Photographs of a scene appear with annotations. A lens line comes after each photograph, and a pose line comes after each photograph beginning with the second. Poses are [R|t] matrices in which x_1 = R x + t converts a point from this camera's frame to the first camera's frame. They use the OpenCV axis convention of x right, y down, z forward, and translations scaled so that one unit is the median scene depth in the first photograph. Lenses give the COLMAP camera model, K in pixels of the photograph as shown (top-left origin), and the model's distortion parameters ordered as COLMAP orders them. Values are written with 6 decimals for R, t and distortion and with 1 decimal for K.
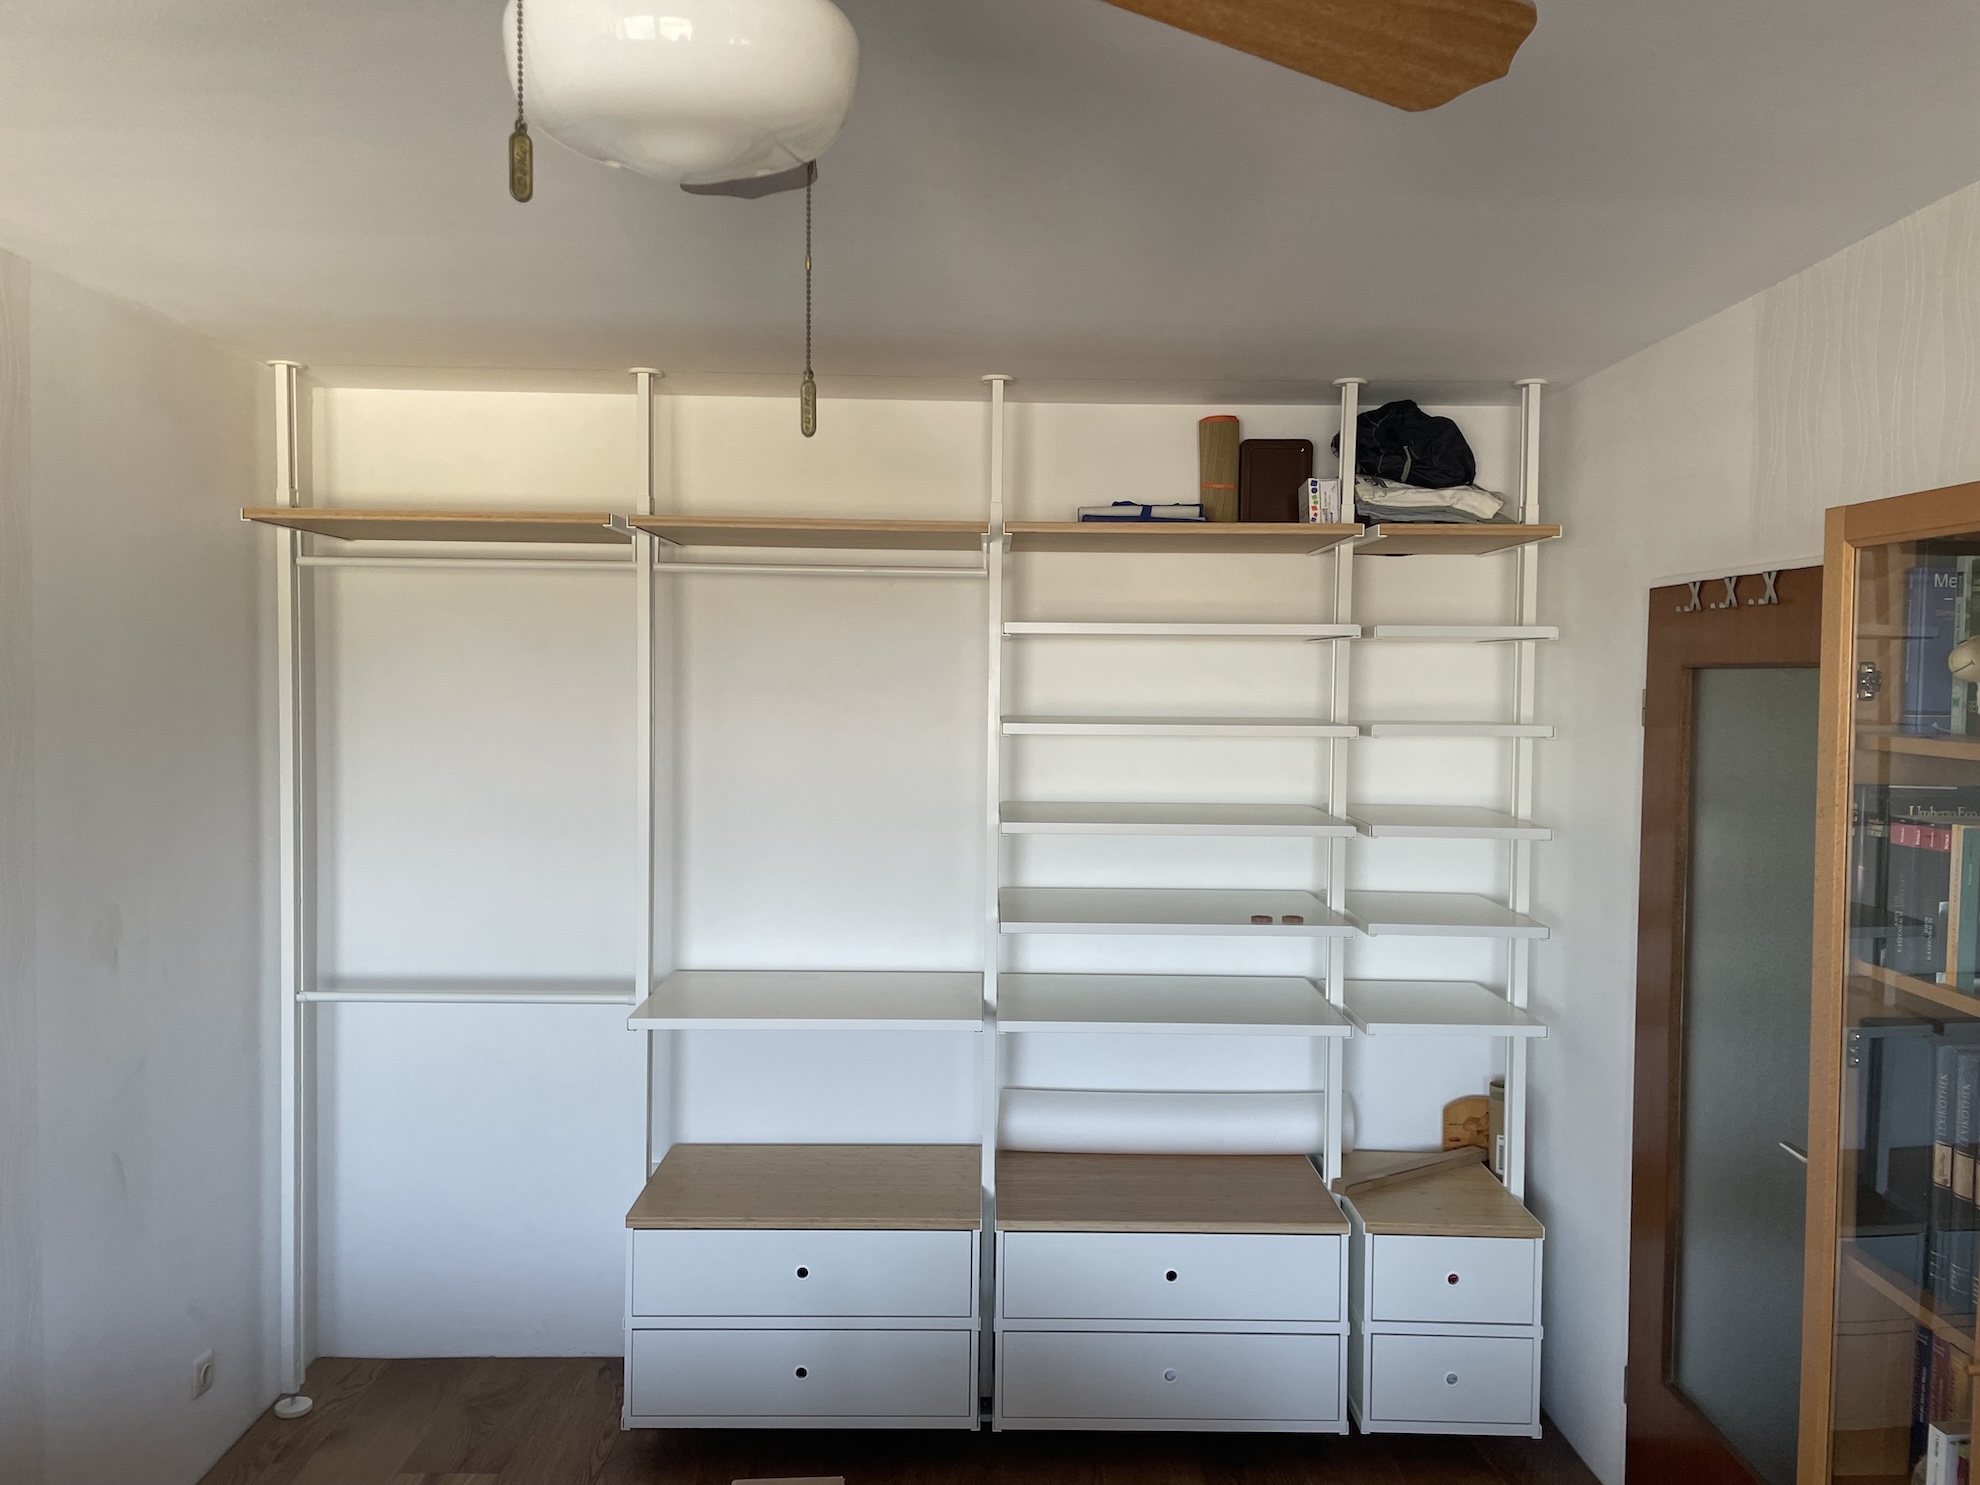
lens RADIAL K [[1562.6, 0, 981.8], [0, 1562.6, 725.6], [0, 0, 1]] dist [0.089964, -0.129461]
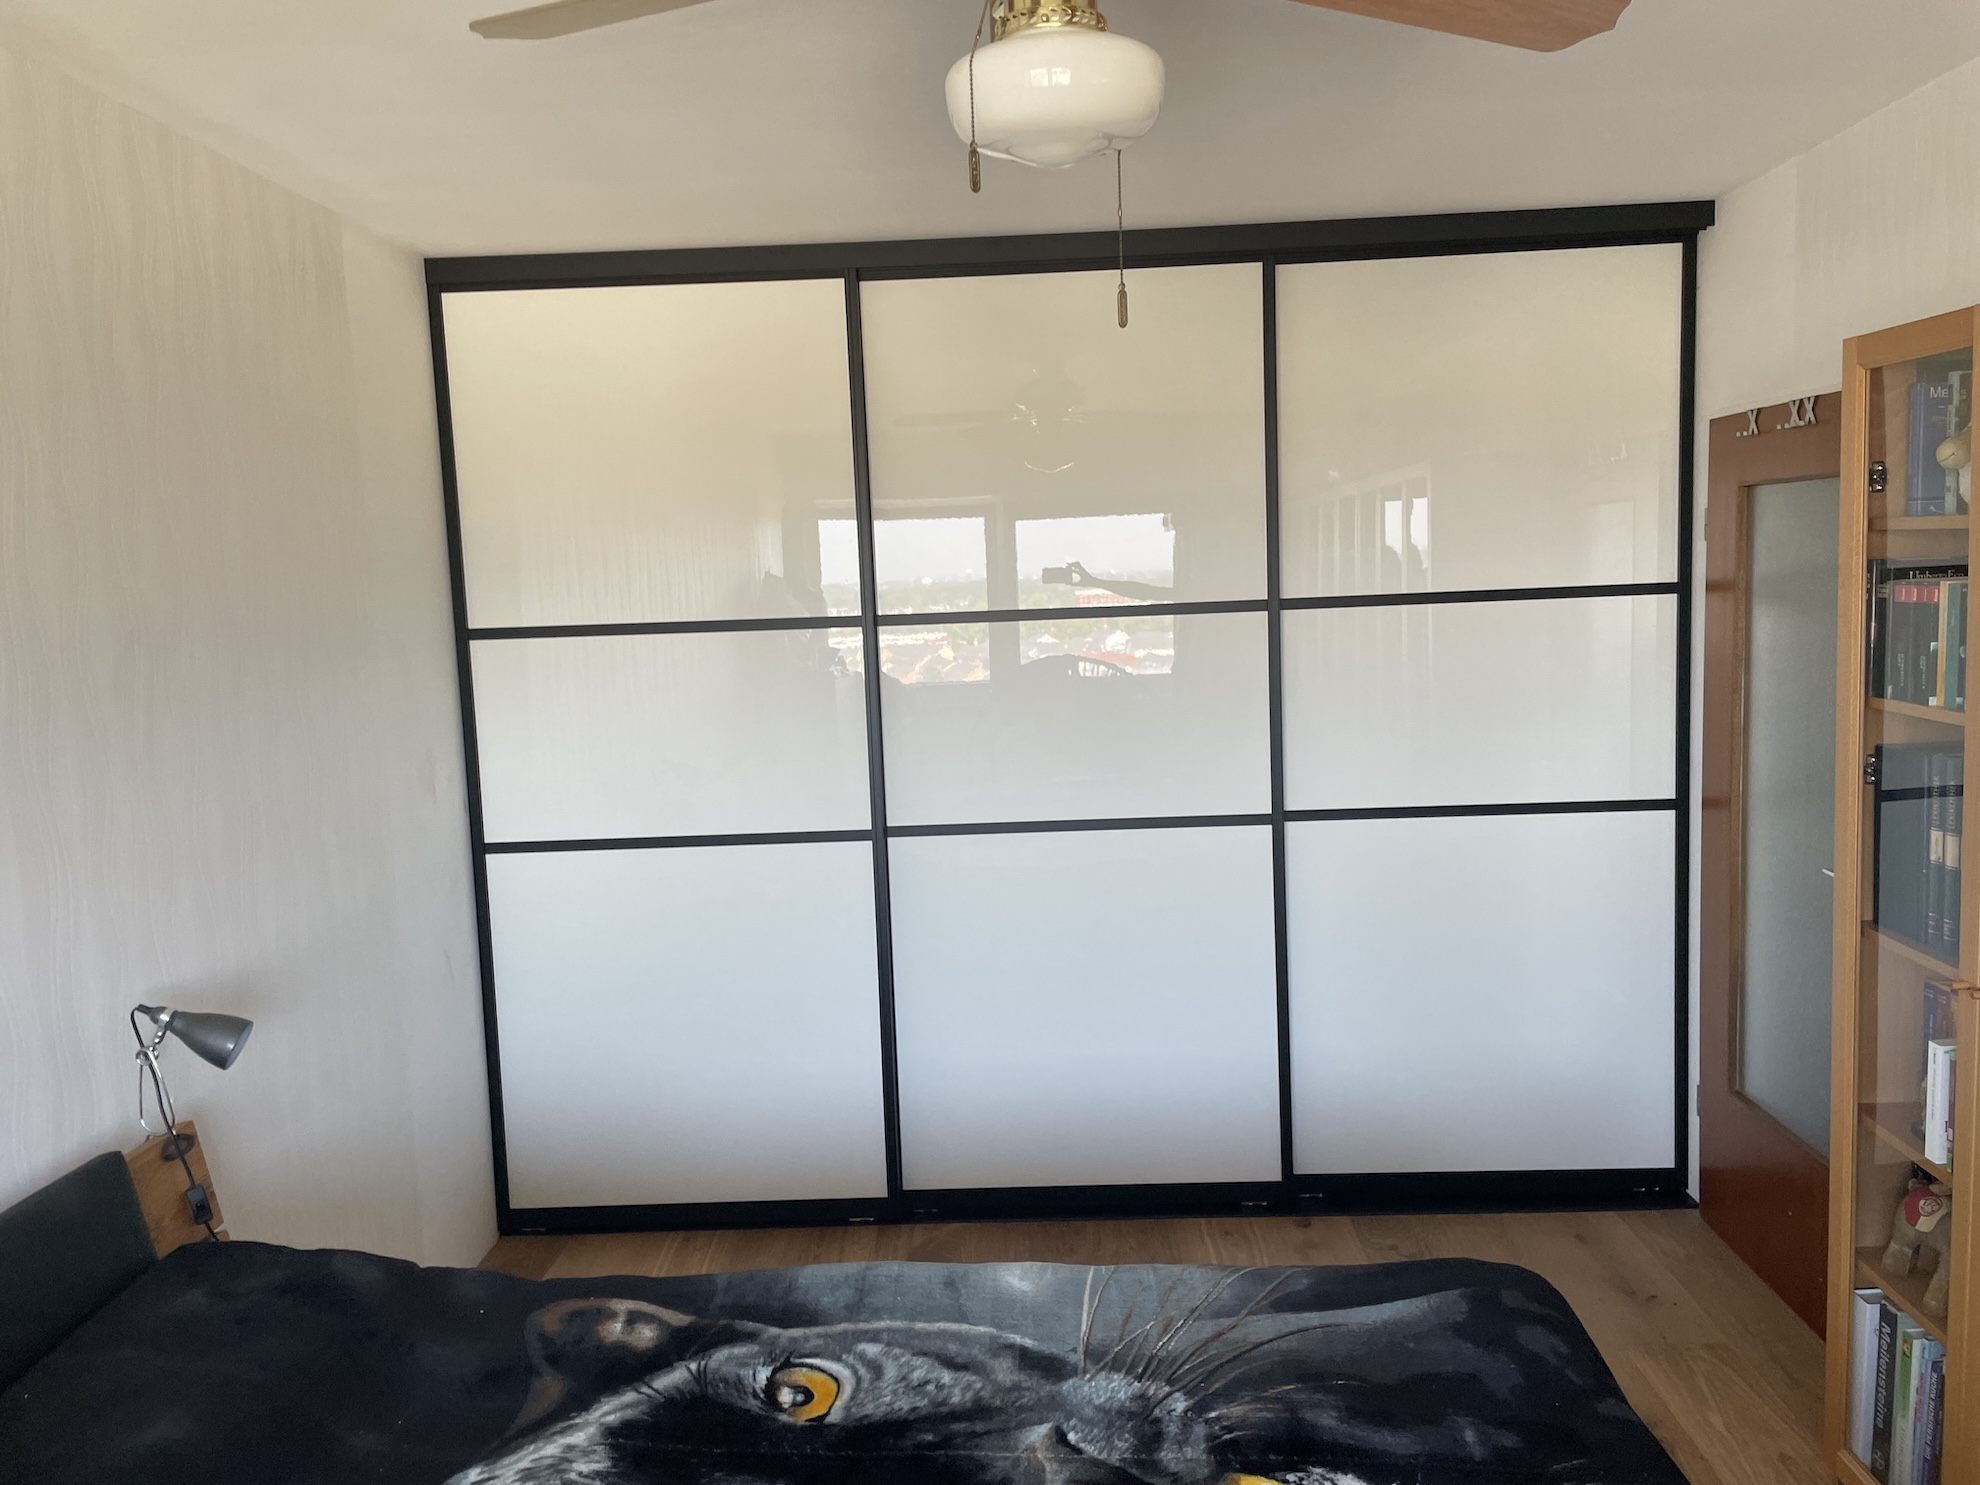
lens RADIAL K [[1562.6, 0, 981.8], [0, 1562.6, 725.6], [0, 0, 1]] dist [0.089964, -0.129461]
pose [[0.998035, -0.045523, -0.043058, -0.058912], [0.048426, 0.996442, 0.068976, 0.026592], [0.039765, -0.070926, 0.996689, -0.165307]]
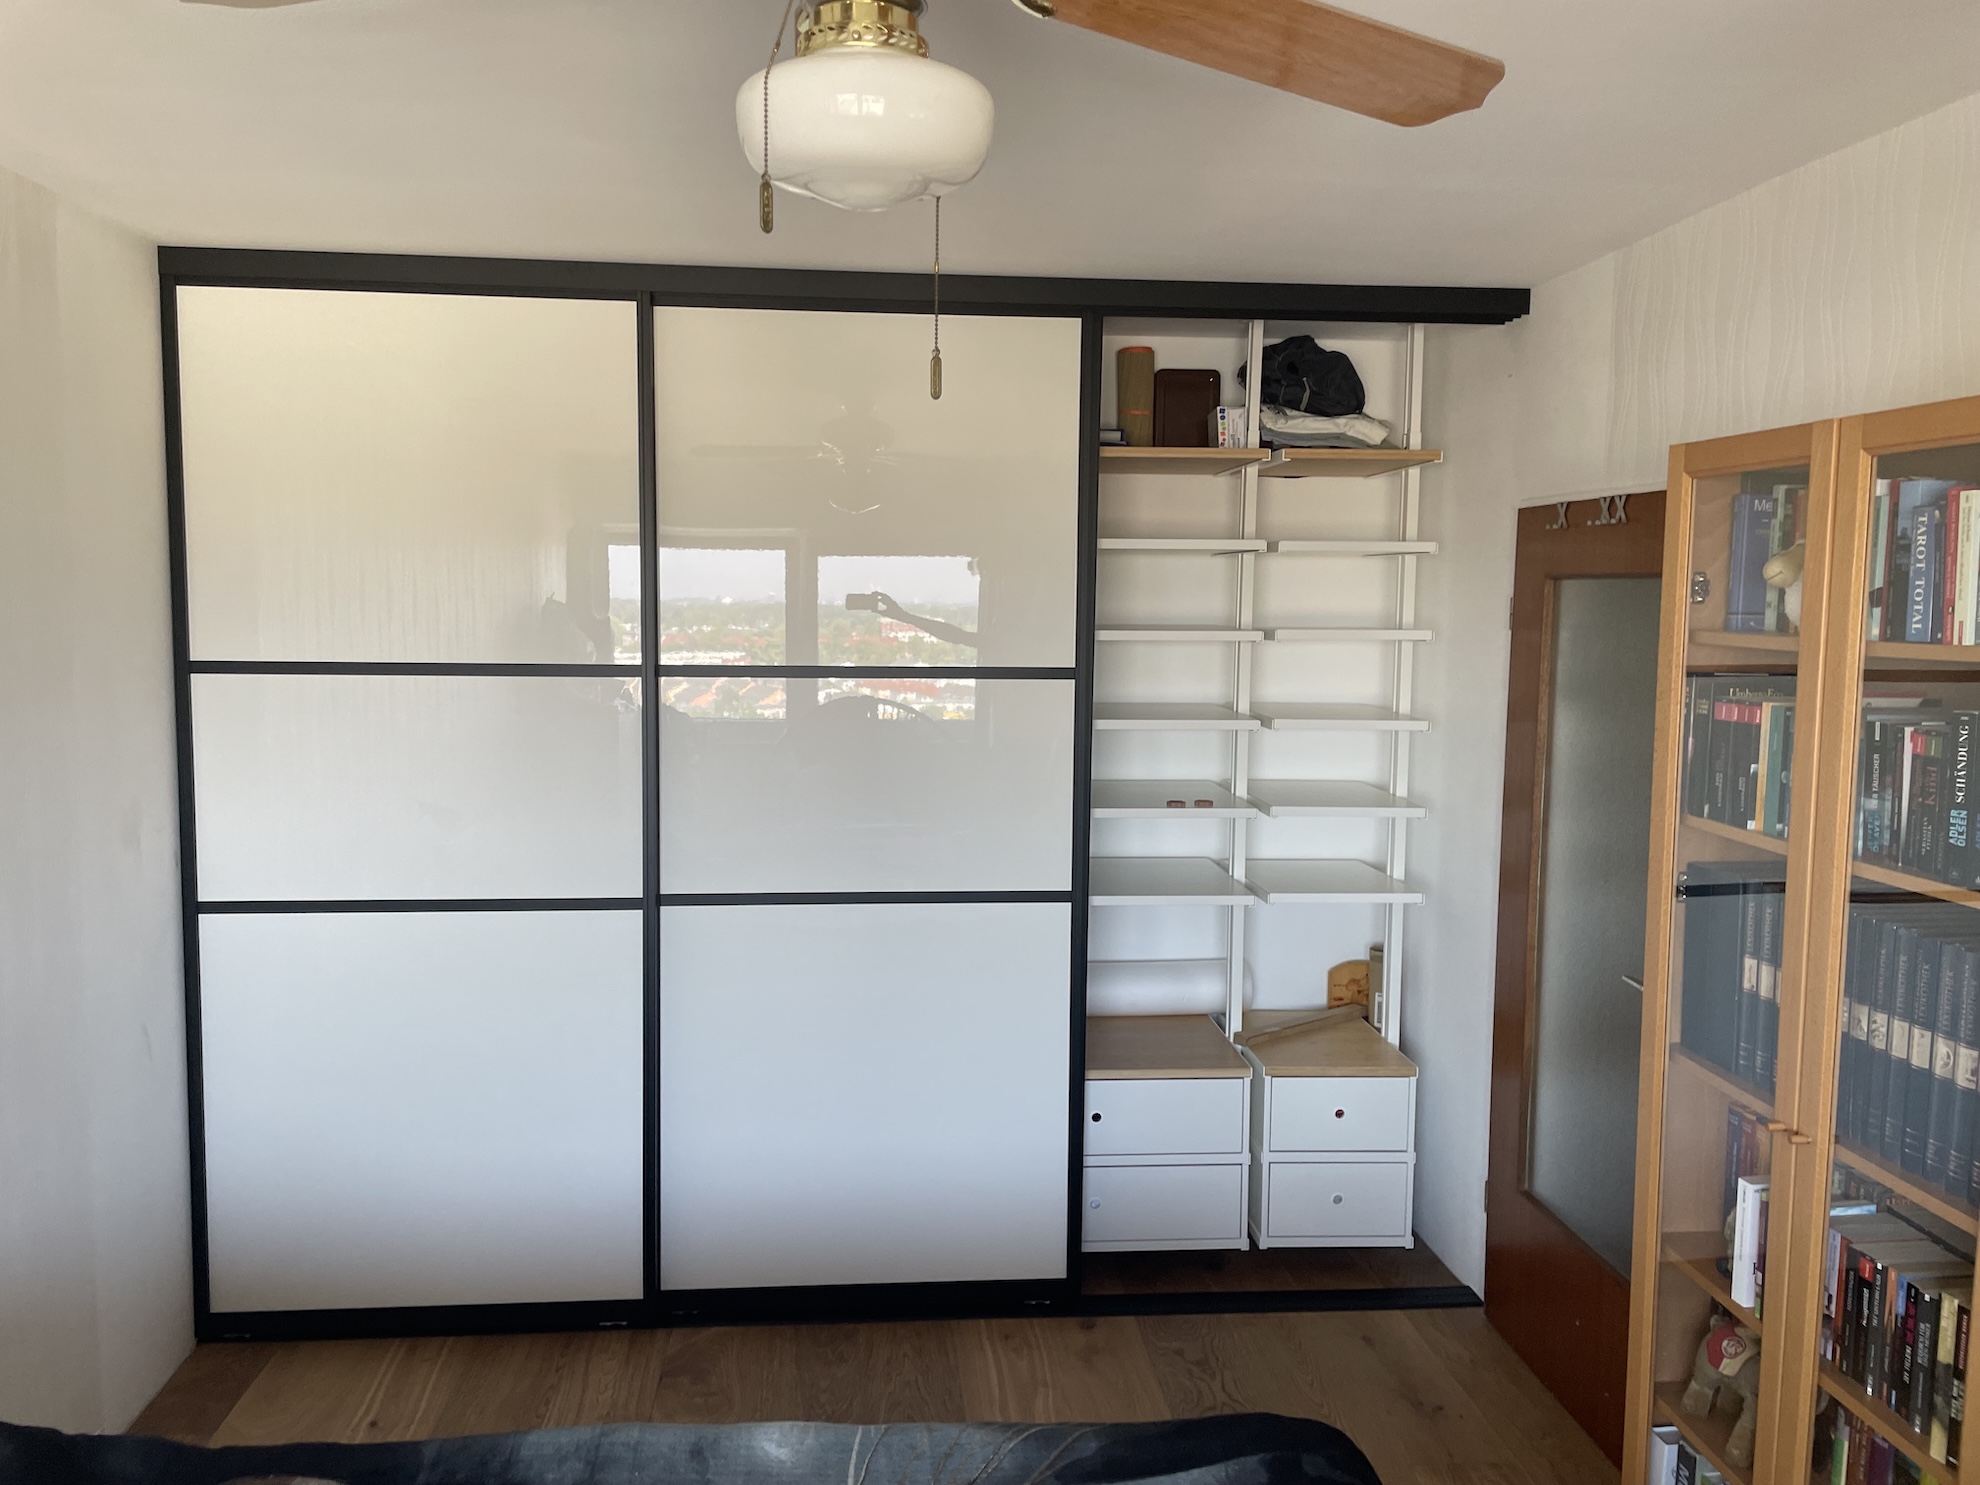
lens RADIAL K [[1565.7, 0, 968.1], [0, 1565.7, 720.6], [0, 0, 1]] dist [0.081062, -0.111630]
pose [[0.996993, -0.006192, 0.077248, -0.055305], [0.002211, 0.998669, 0.051521, 0.005559], [-0.077464, -0.051195, 0.995680, -0.099501]]
